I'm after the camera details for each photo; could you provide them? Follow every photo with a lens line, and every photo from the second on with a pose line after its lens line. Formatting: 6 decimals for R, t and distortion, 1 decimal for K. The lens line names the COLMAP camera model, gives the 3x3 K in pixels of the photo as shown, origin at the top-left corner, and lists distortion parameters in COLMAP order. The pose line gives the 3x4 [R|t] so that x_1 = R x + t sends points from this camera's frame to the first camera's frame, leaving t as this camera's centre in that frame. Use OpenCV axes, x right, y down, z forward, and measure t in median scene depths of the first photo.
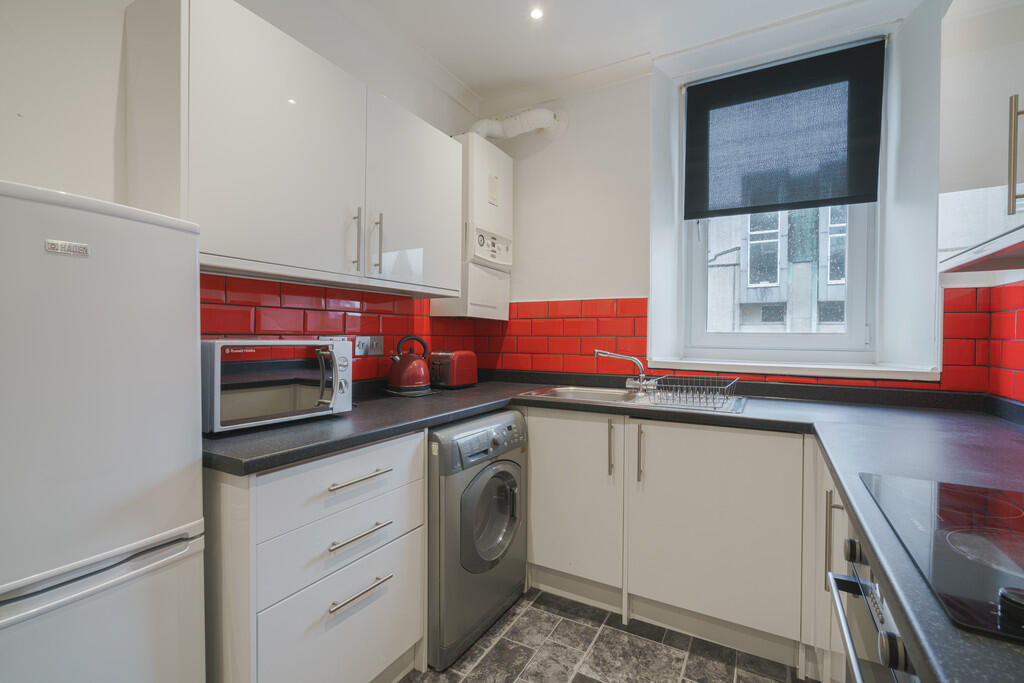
lens RADIAL K [[457.5, 0, 507.0], [0, 457.5, 342.2], [0, 0, 1]] dist [-0.005324, 0.001771]
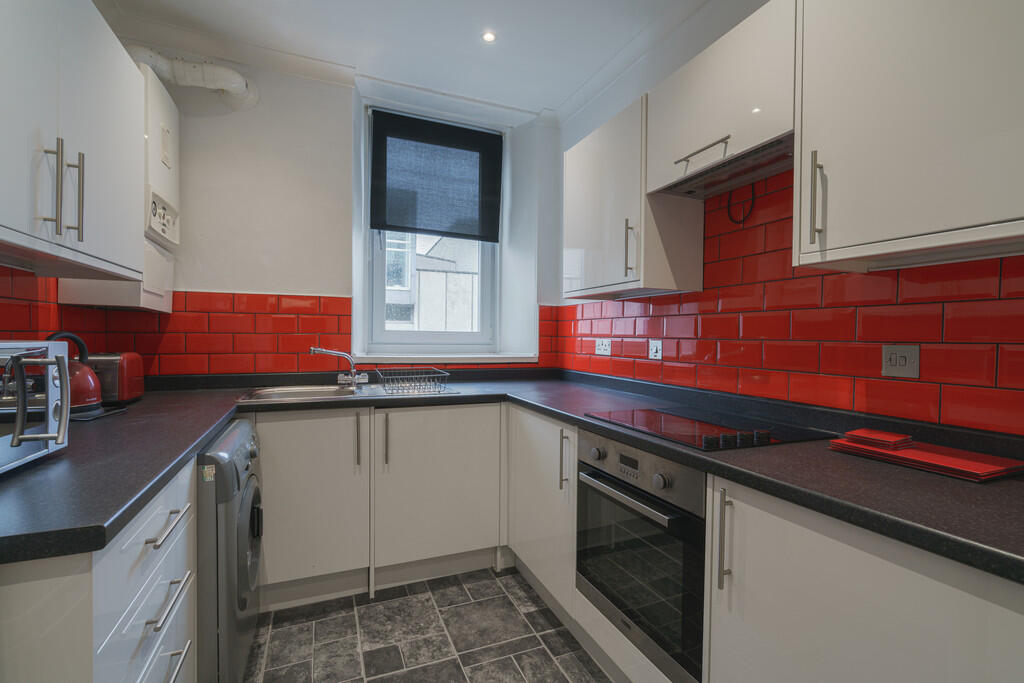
lens RADIAL K [[457.5, 0, 513.6], [0, 457.5, 342.4], [0, 0, 1]] dist [-0.005324, 0.001771]
pose [[0.607402, -0.012925, 0.794290, -0.336685], [0.005074, 0.999910, 0.012391, -0.004604], [-0.794379, -0.003496, 0.607413, 0.059481]]
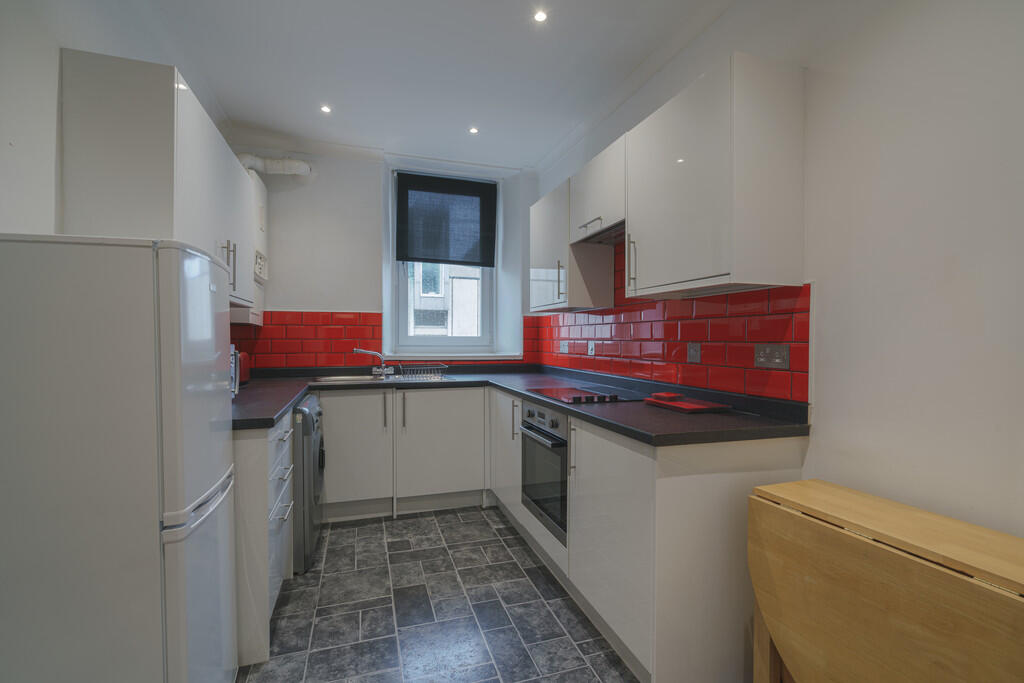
lens RADIAL K [[457.5, 0, 512.1], [0, 457.5, 343.5], [0, 0, 1]] dist [-0.005324, 0.001771]
pose [[0.671376, -0.012874, 0.741005, -0.552495], [0.012685, 0.999902, 0.005879, -0.001904], [-0.741008, 0.005452, 0.671474, -0.331618]]
